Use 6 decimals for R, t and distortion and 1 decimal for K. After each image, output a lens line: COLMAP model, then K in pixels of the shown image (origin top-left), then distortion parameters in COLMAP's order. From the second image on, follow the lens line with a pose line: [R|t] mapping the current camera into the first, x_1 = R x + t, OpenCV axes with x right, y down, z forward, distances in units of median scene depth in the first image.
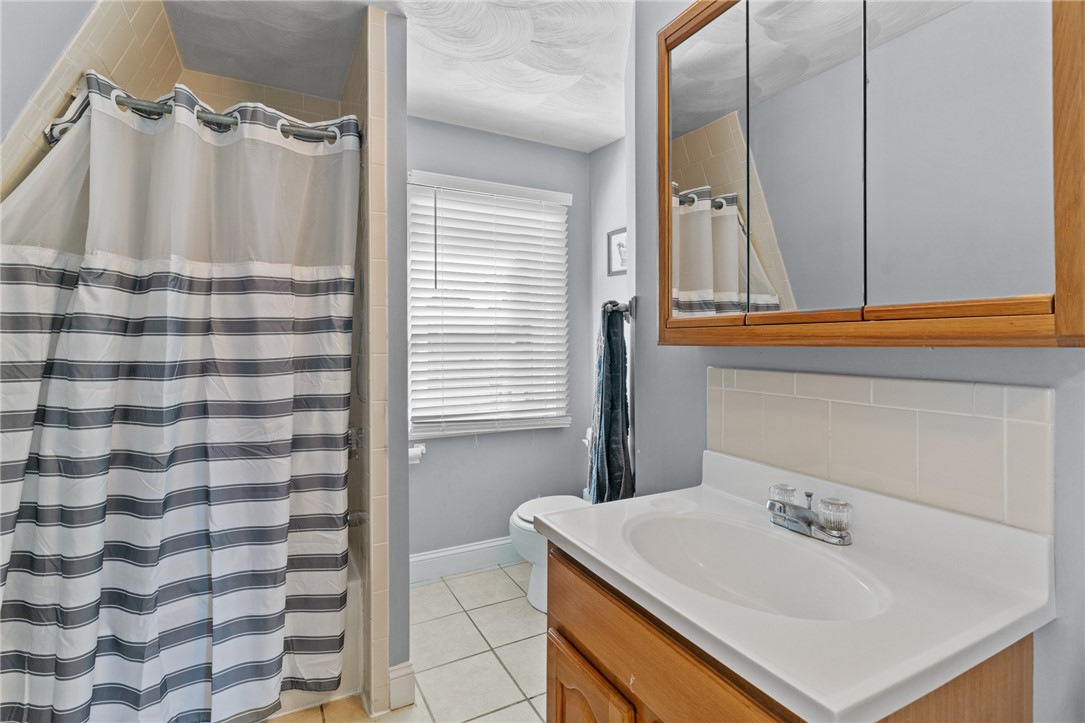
lens RADIAL K [[513.5, 0, 557.4], [0, 513.5, 338.6], [0, 0, 1]] dist [0.004017, 0.000477]
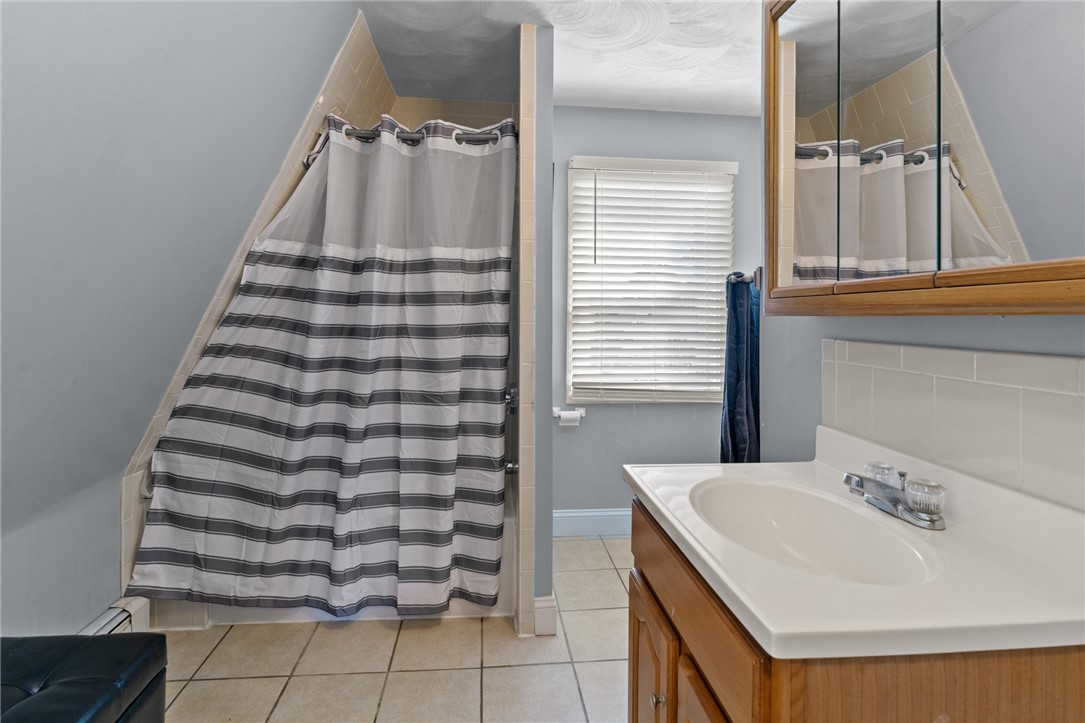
lens RADIAL K [[514.9, 0, 557.2], [0, 514.9, 308.4], [0, 0, 1]] dist [0.002024, 0.000053]
pose [[0.935195, 0.003350, -0.354118, 0.130972], [-0.006203, 0.999957, -0.006919, 0.006330], [0.354080, 0.008668, 0.935175, -0.060446]]
